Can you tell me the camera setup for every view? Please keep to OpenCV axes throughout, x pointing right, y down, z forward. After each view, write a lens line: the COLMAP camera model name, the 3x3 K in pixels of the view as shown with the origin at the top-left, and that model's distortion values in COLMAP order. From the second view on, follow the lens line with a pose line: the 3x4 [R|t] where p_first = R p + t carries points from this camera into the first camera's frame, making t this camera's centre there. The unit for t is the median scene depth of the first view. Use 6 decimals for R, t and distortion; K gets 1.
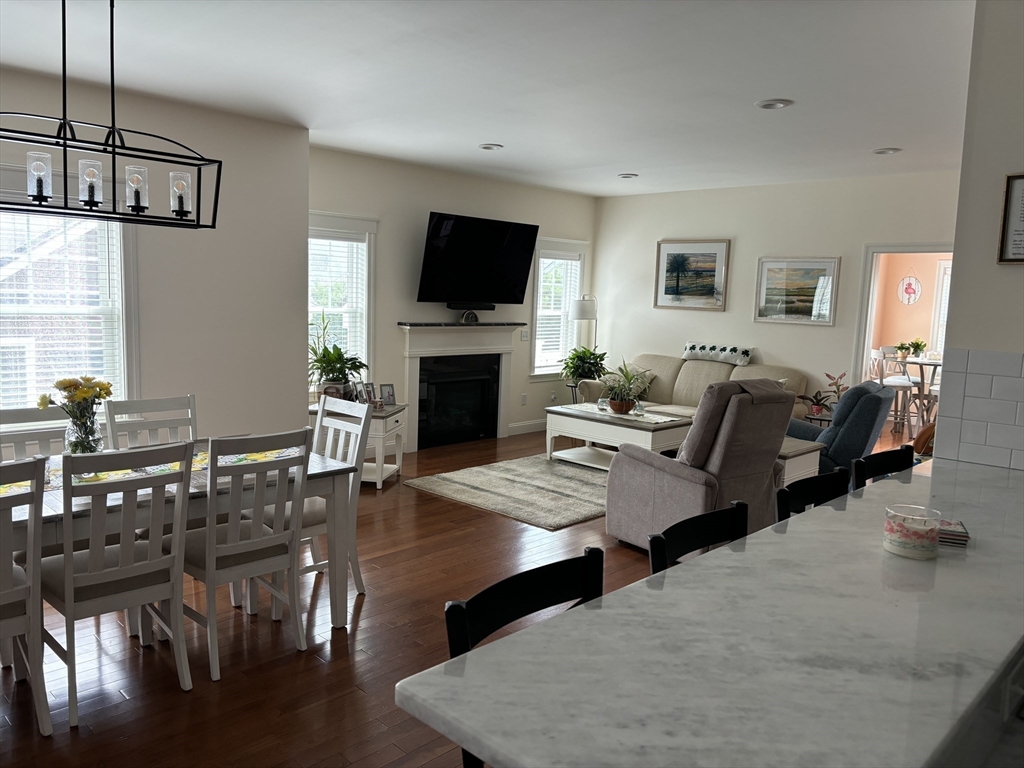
lens RADIAL K [[769.5, 0, 512.0], [0, 769.5, 384.0], [0, 0, 1]] dist [-0.001669, -0.002030]
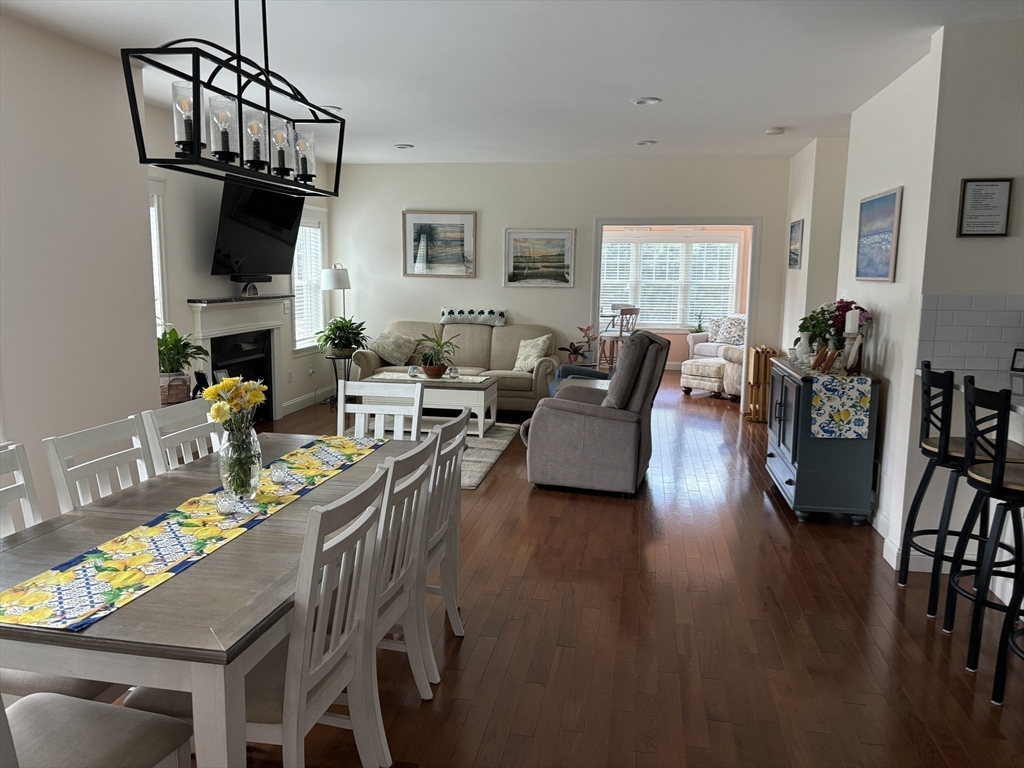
lens RADIAL K [[760.1, 0, 512.0], [0, 760.1, 384.0], [0, 0, 1]] dist [0.119192, -0.147154]
pose [[0.815720, -0.105993, 0.568654, -0.325211], [0.081343, 0.994319, 0.068649, -0.014419], [-0.572700, -0.009743, 0.819707, 0.076829]]
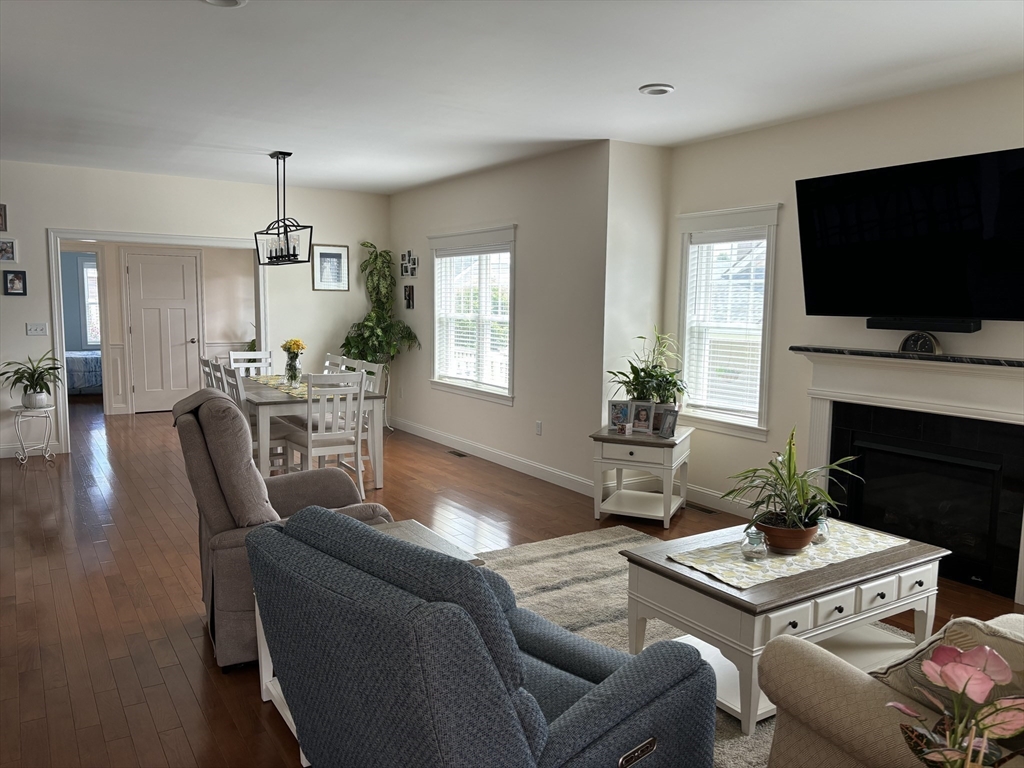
lens RADIAL K [[760.1, 0, 512.0], [0, 760.1, 384.0], [0, 0, 1]] dist [0.119192, -0.147154]
pose [[-0.227871, 0.065316, -0.971498, 0.549372], [-0.131473, 0.986546, 0.097166, -0.072941], [0.964774, 0.149867, -0.216218, 0.829860]]
